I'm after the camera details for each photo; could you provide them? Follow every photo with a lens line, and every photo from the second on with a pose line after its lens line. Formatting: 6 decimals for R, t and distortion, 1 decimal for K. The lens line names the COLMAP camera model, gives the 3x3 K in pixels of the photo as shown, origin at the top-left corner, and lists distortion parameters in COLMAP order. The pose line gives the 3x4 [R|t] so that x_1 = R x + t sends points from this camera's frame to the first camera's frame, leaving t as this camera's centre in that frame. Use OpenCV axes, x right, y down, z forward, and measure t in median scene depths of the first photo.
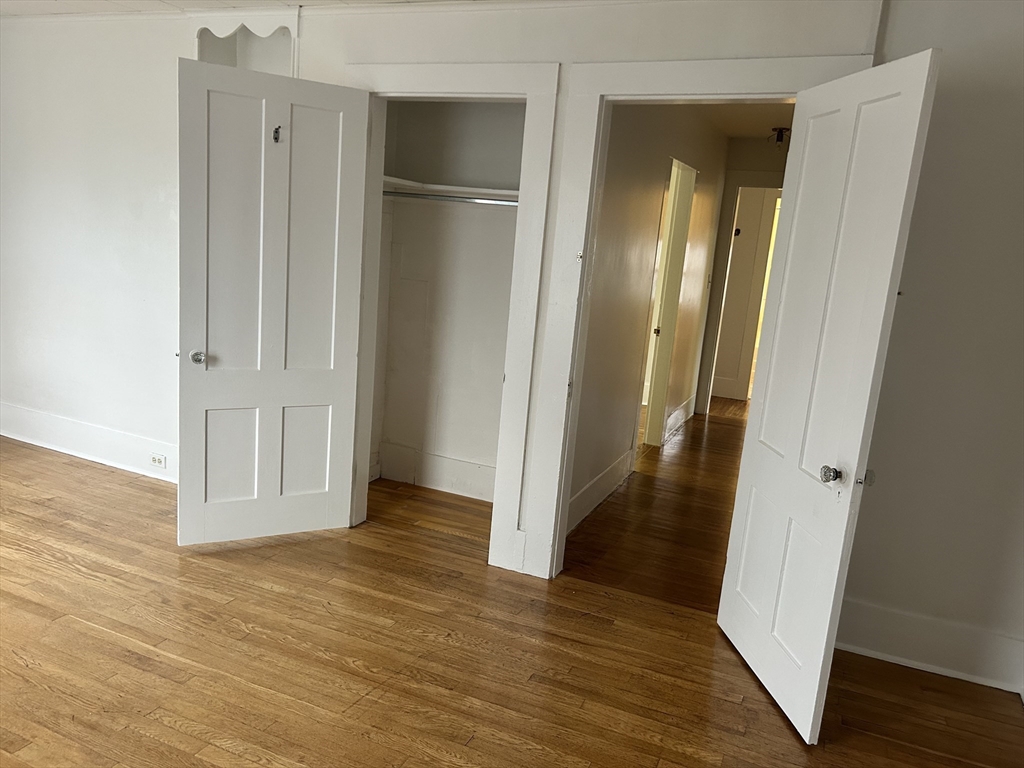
lens RADIAL K [[770.1, 0, 515.2], [0, 770.1, 379.1], [0, 0, 1]] dist [0.052841, -0.055071]
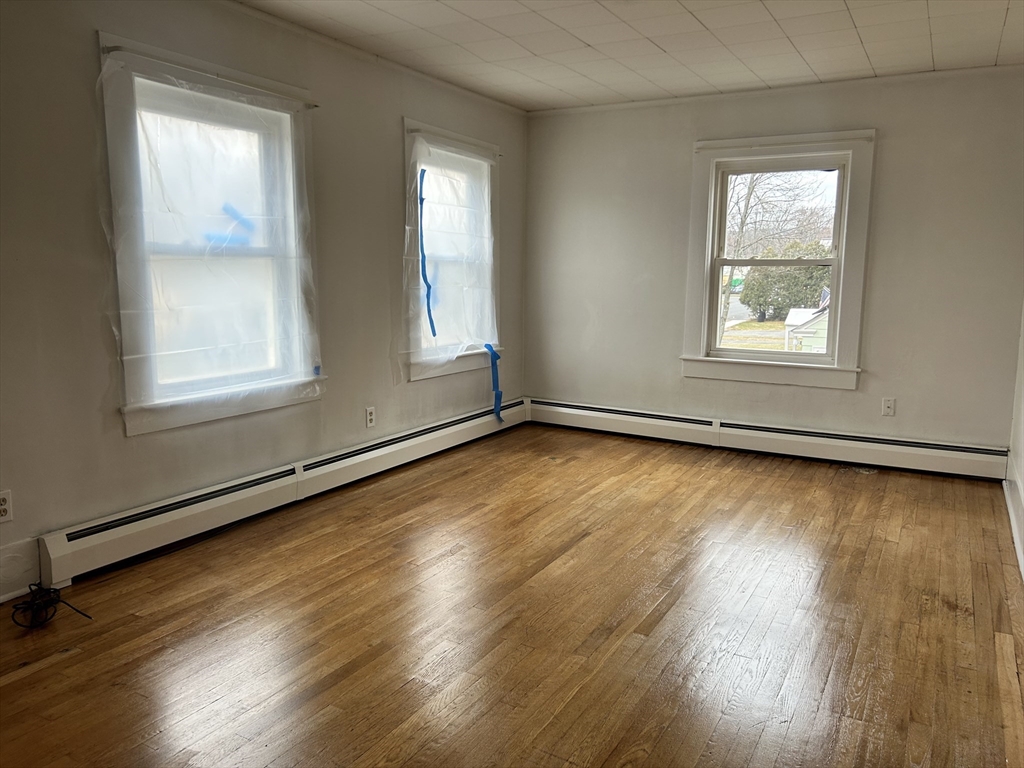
lens RADIAL K [[770.1, 0, 518.1], [0, 770.1, 384.1], [0, 0, 1]] dist [0.052841, -0.055071]
pose [[-0.095379, 0.063279, -0.993428, 0.446836], [-0.200138, 0.976380, 0.081408, -0.023498], [0.975114, 0.206587, -0.080461, 0.705806]]
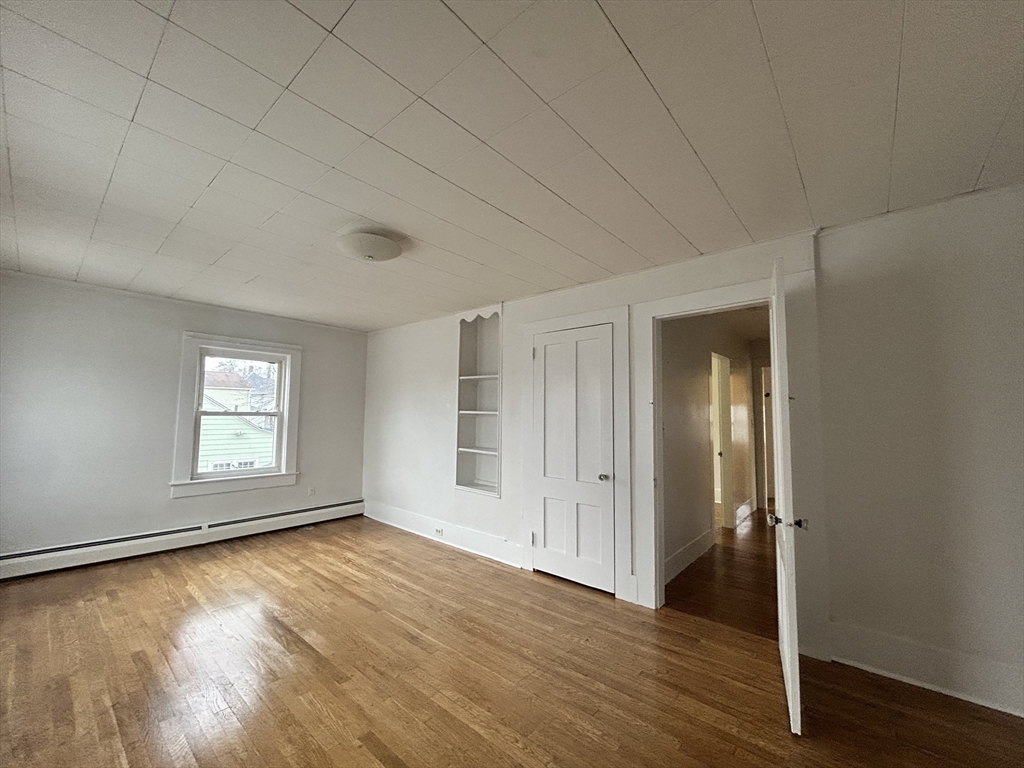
lens RADIAL K [[414.6, 0, 512.4], [0, 414.6, 382.2], [0, 0, 1]] dist [-0.001968, 0.000962]
pose [[0.952299, -0.097759, -0.289086, 0.058419], [0.015107, 0.961241, -0.275295, 0.046671], [0.304793, 0.257796, 0.916866, 0.030881]]
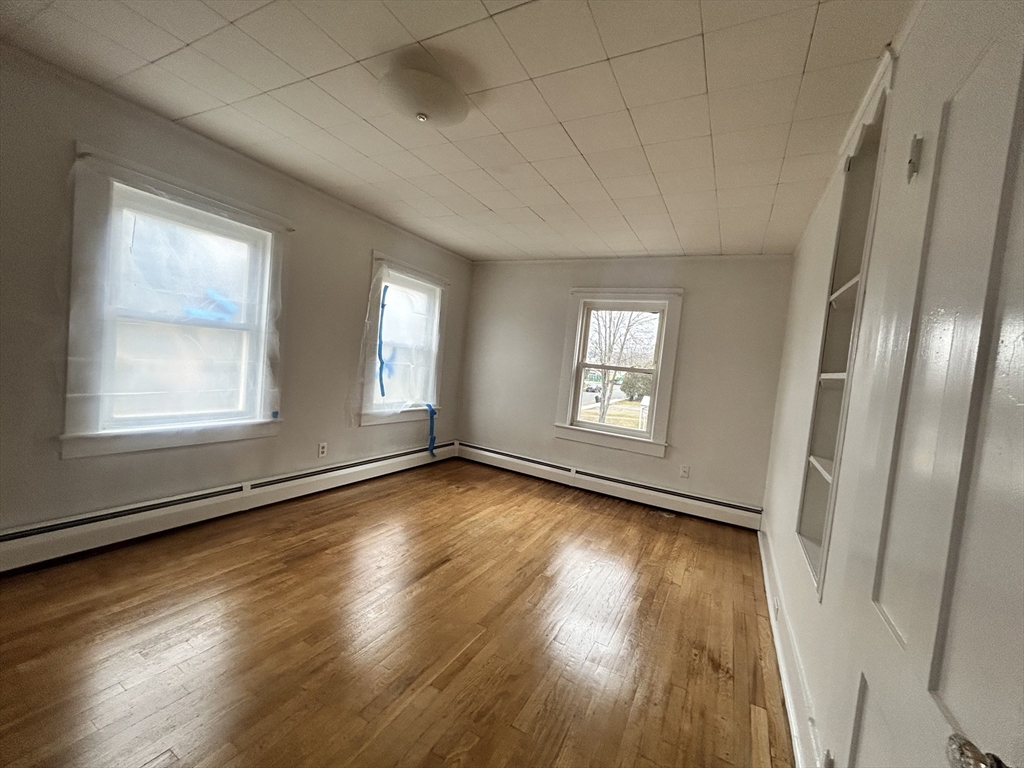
lens RADIAL K [[414.6, 0, 513.9], [0, 414.6, 382.7], [0, 0, 1]] dist [-0.001968, 0.000962]
pose [[-0.070560, -0.040963, -0.996666, 0.119676], [-0.286531, 0.957881, -0.019084, -0.082371], [0.955469, 0.284229, -0.079325, 0.846520]]
